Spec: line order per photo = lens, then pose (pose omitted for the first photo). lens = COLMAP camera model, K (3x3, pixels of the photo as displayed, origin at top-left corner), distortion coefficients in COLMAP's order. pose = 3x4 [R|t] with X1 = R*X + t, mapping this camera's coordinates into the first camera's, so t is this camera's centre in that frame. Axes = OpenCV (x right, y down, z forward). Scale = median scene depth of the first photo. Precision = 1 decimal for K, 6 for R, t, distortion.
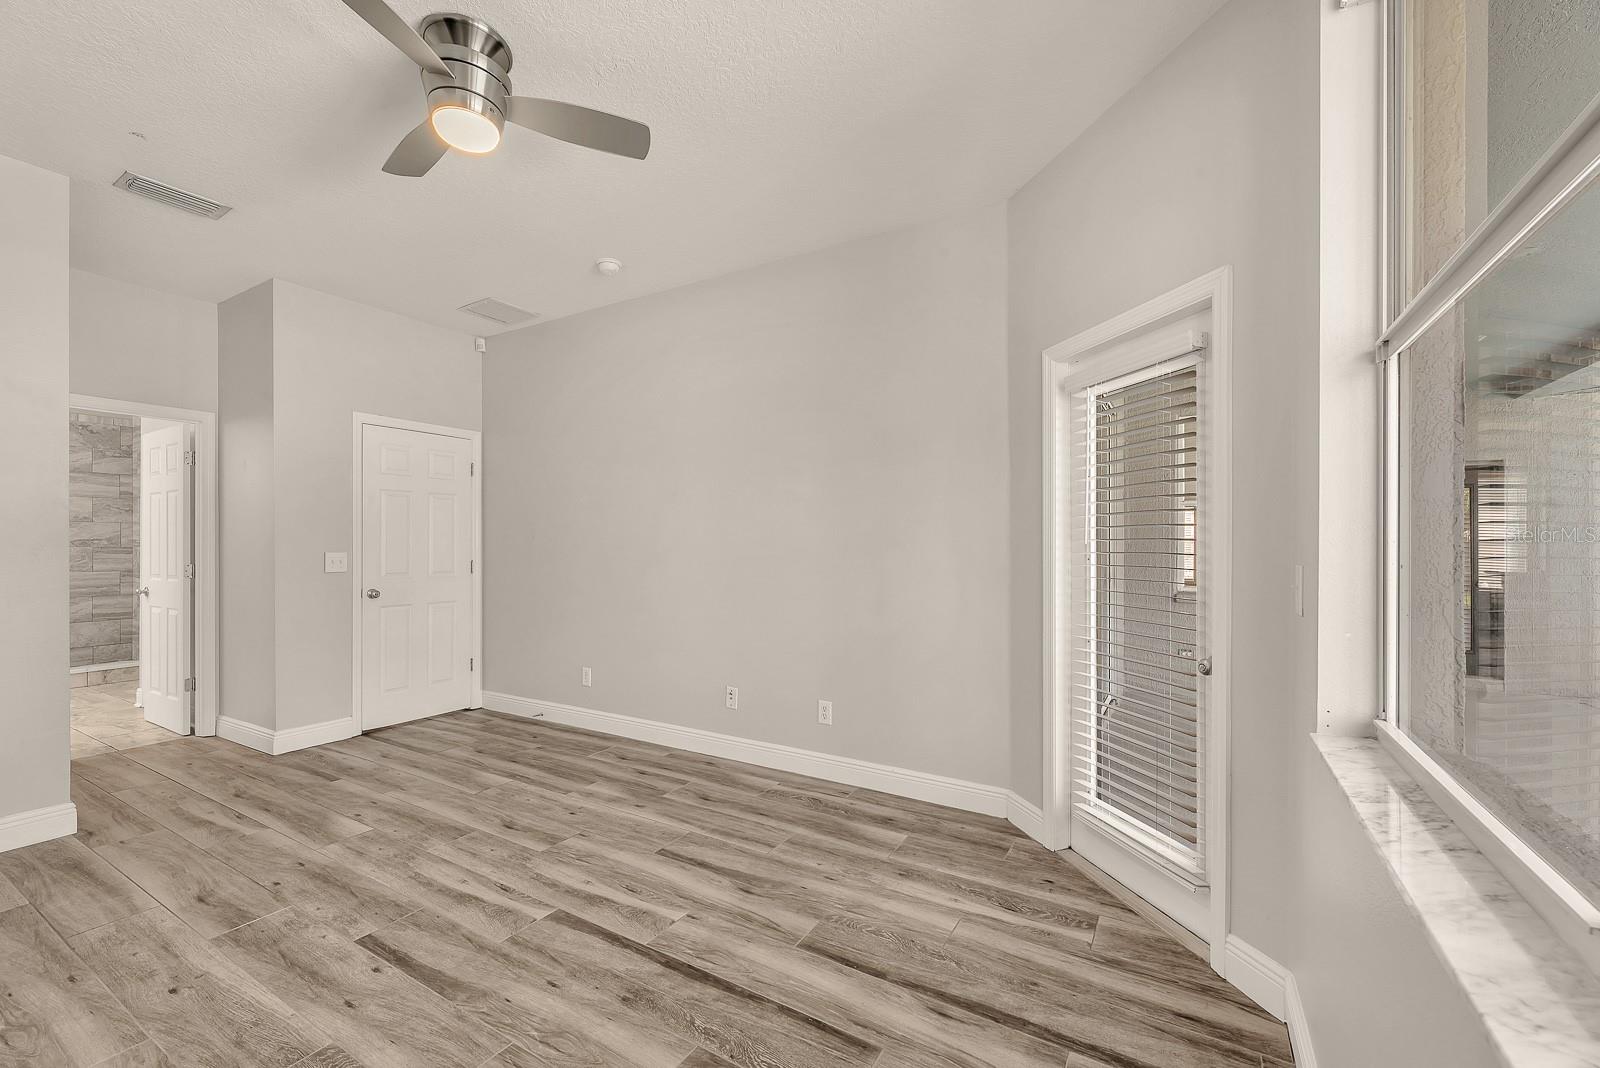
lens RADIAL K [[658.4, 0, 792.3], [0, 658.4, 536.9], [0, 0, 1]] dist [-0.003058, -0.000481]
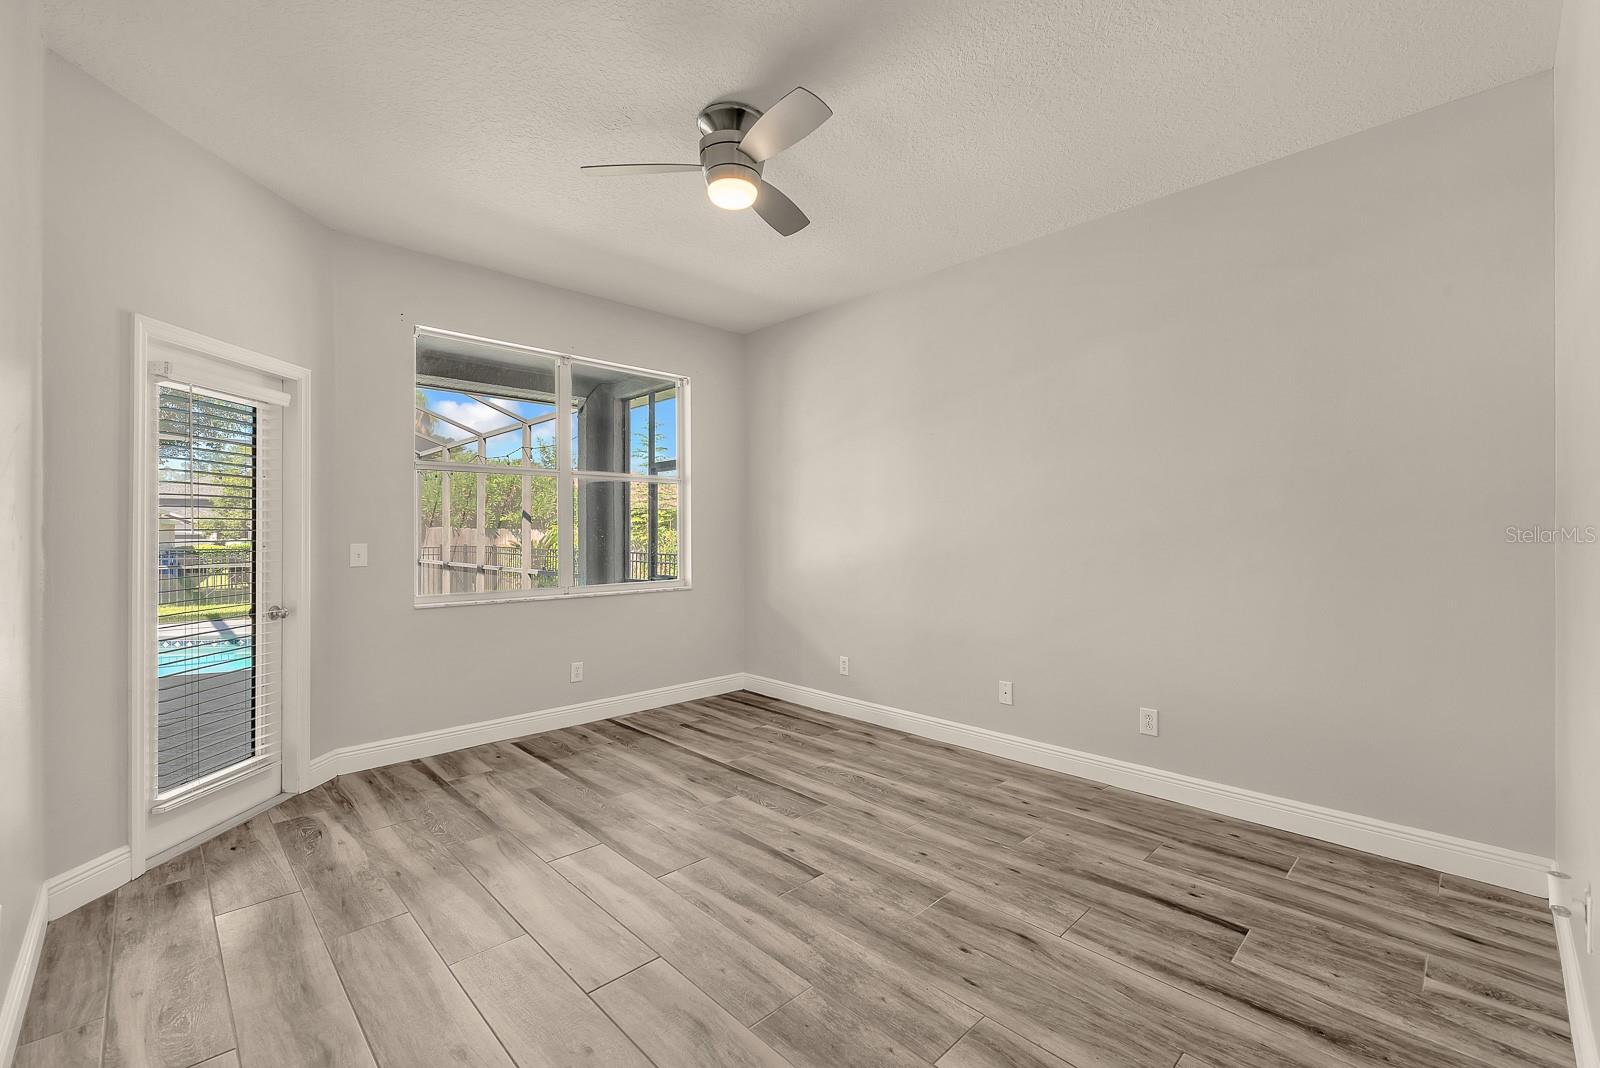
lens RADIAL K [[658.4, 0, 792.3], [0, 658.4, 536.9], [0, 0, 1]] dist [-0.003058, -0.000481]
pose [[-0.964815, -0.002492, 0.262919, -0.889716], [-0.003449, 0.999989, -0.003176, 0.017791], [-0.262908, -0.003971, -0.964813, 2.075606]]
